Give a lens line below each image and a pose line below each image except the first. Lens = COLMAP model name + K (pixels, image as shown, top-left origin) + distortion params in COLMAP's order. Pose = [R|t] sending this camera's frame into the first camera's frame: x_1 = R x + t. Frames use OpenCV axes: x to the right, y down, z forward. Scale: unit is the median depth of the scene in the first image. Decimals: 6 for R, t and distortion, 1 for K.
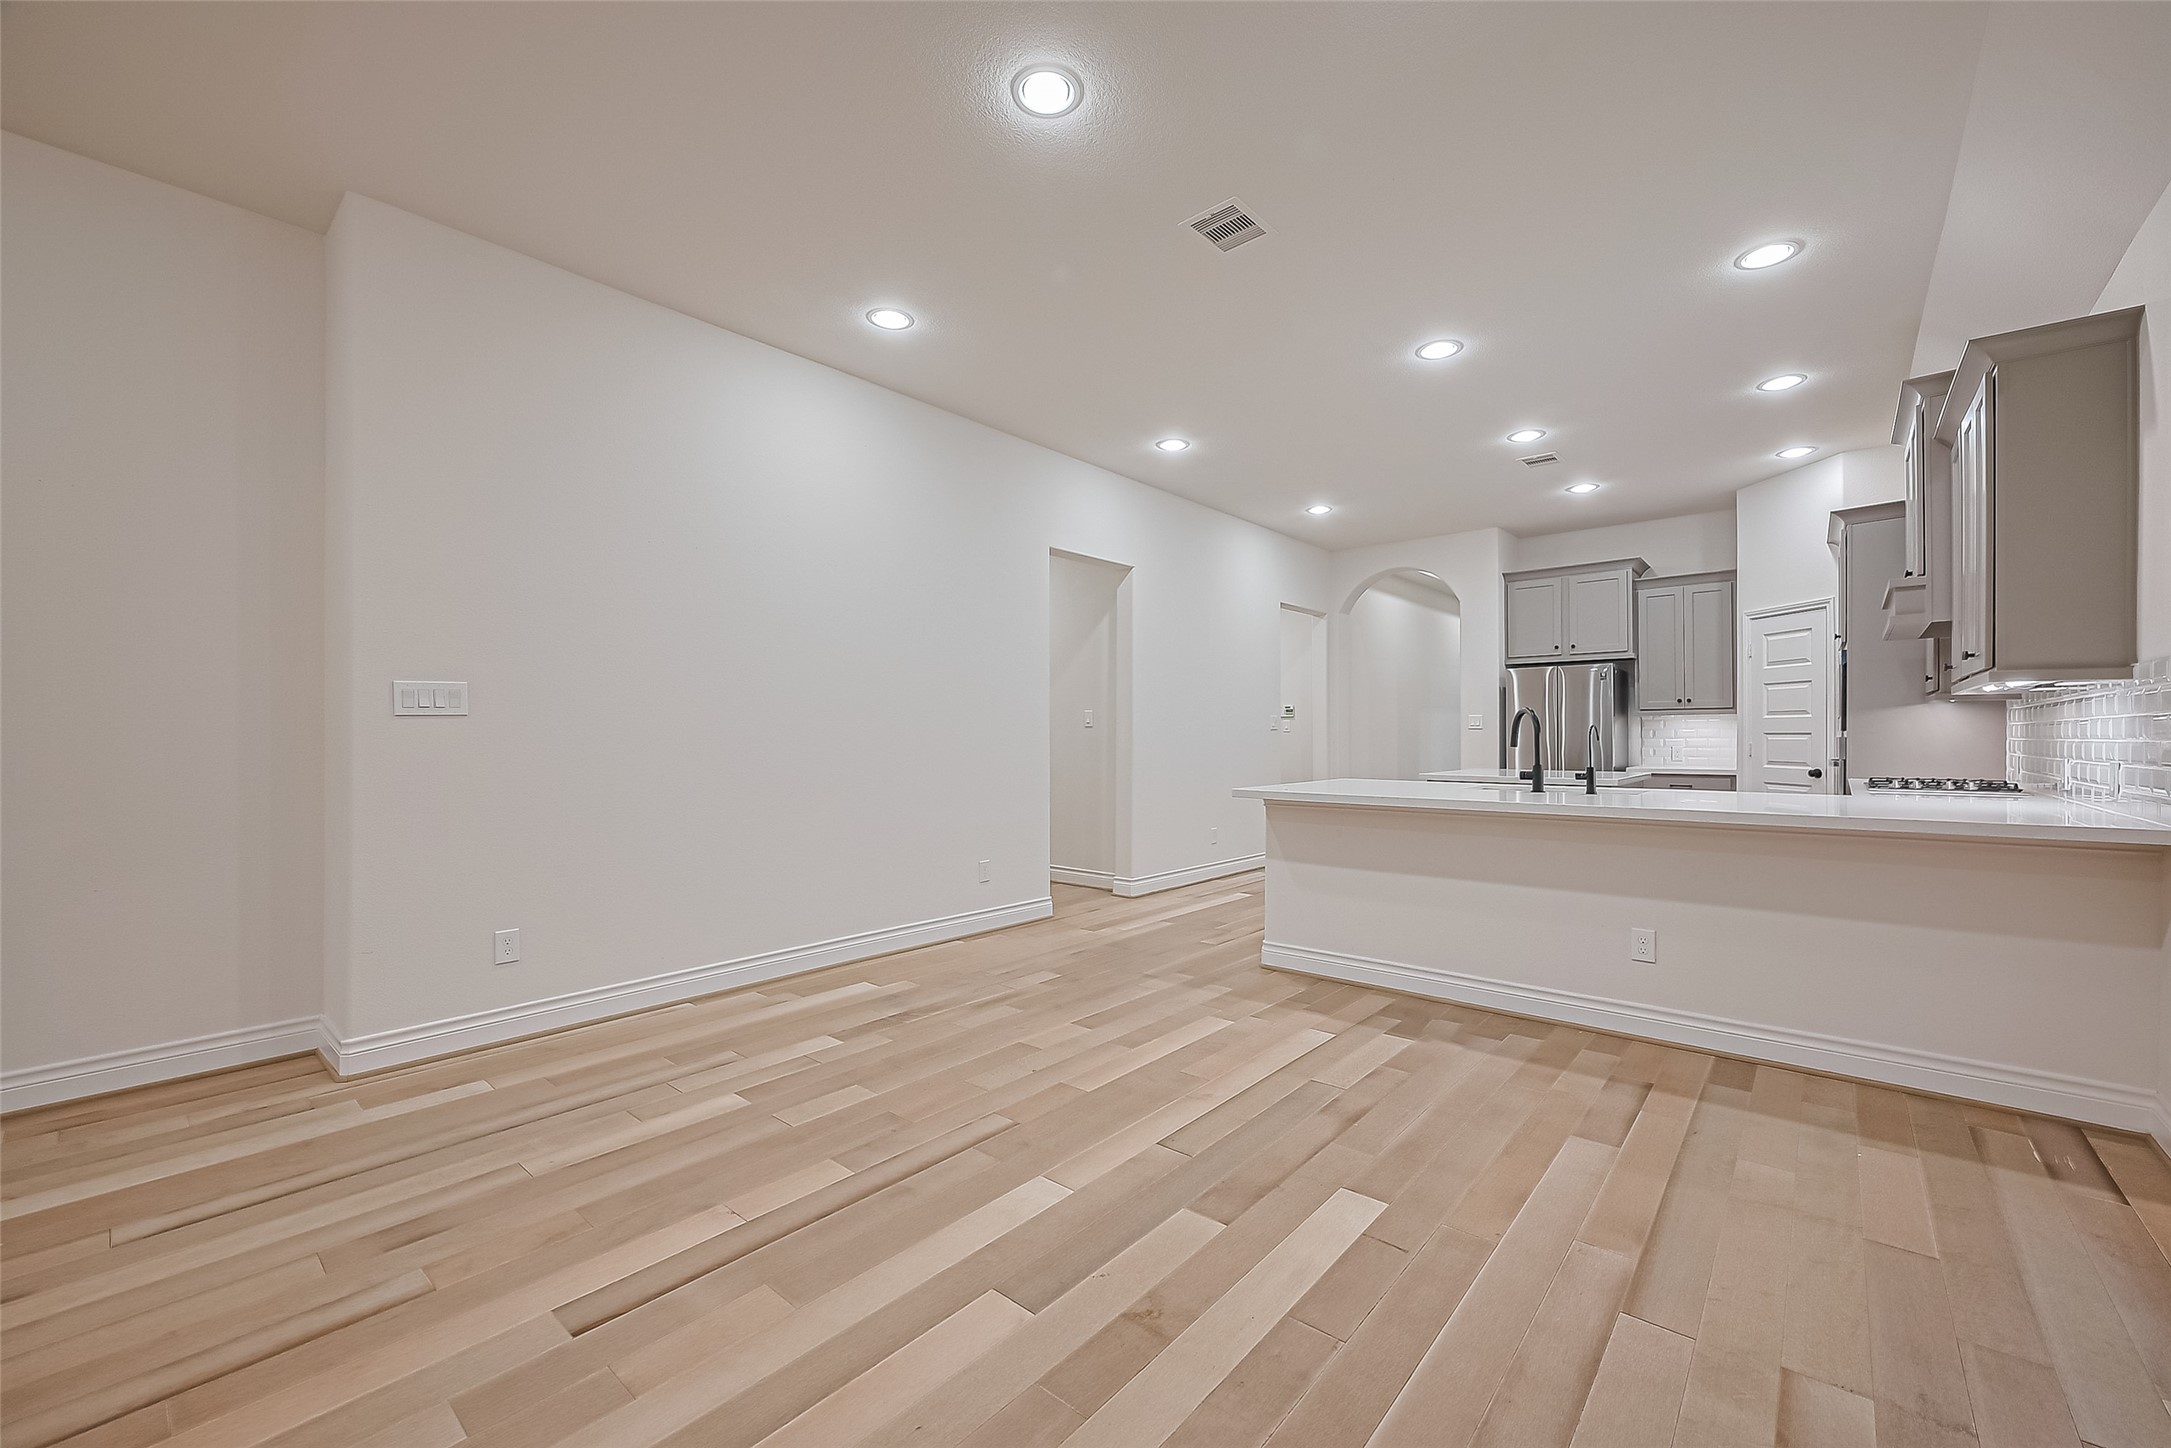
lens RADIAL K [[882.1, 0, 1080.2], [0, 882.1, 726.9], [0, 0, 1]] dist [0.001431, 0.000836]
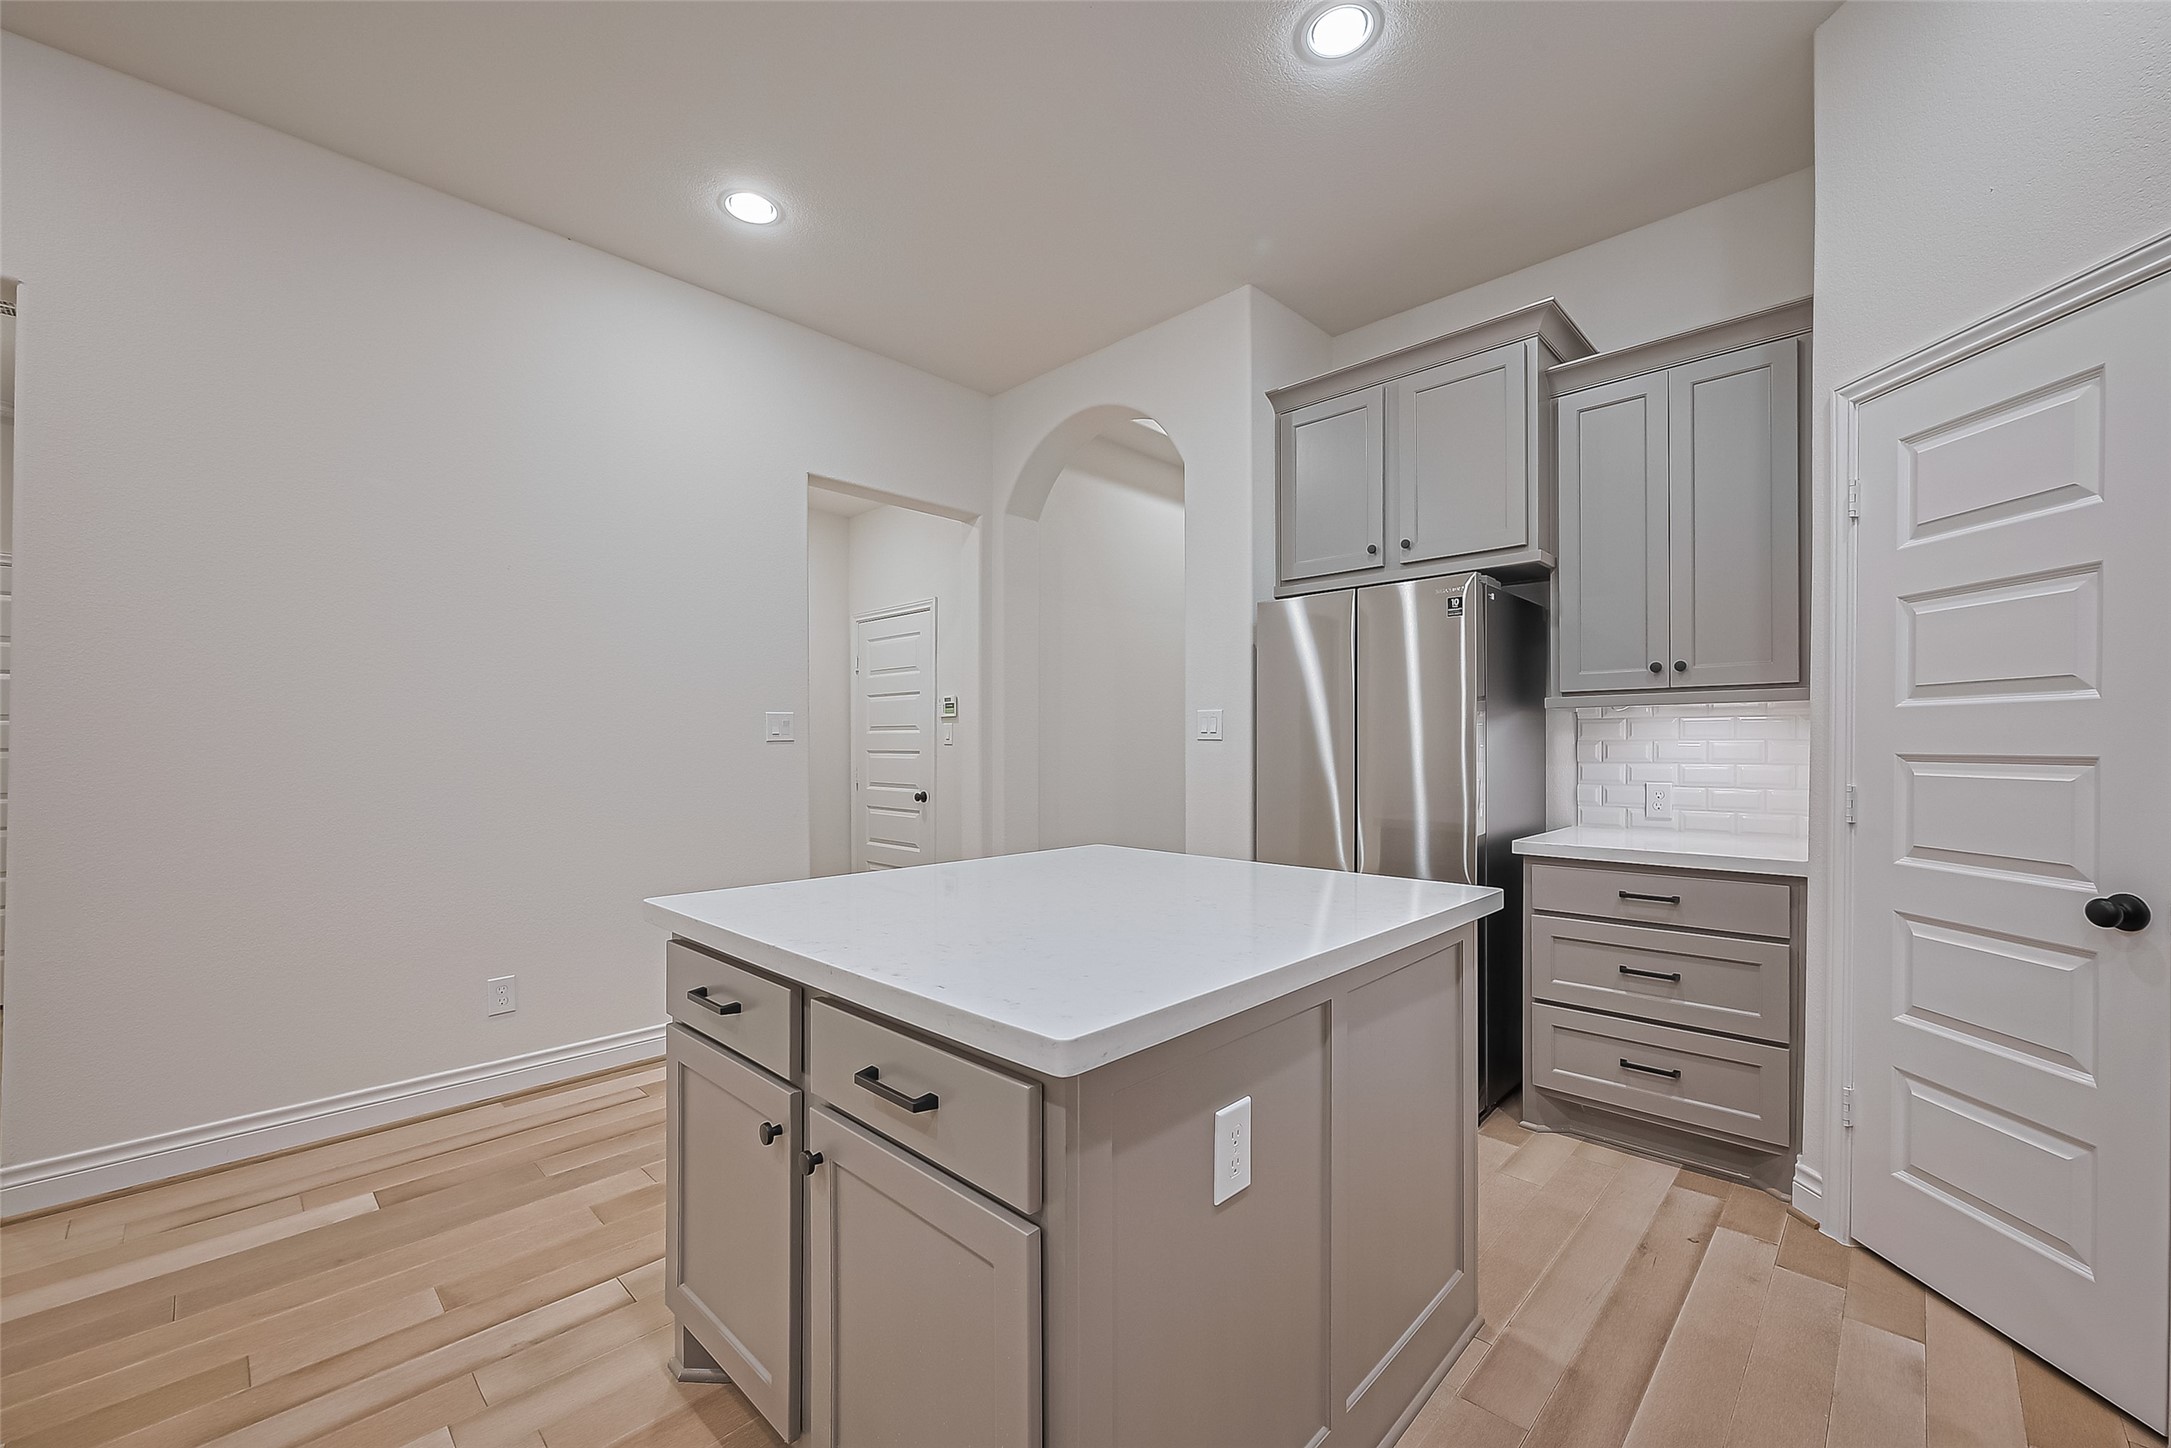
lens RADIAL K [[882.1, 0, 1073.4], [0, 882.1, 743.3], [0, 0, 1]] dist [0.001431, 0.000836]
pose [[0.998040, 0.001709, -0.062557, 0.440263], [-0.001151, 0.999959, 0.008964, 0.000088], [0.062570, -0.008874, 0.998001, 0.586931]]
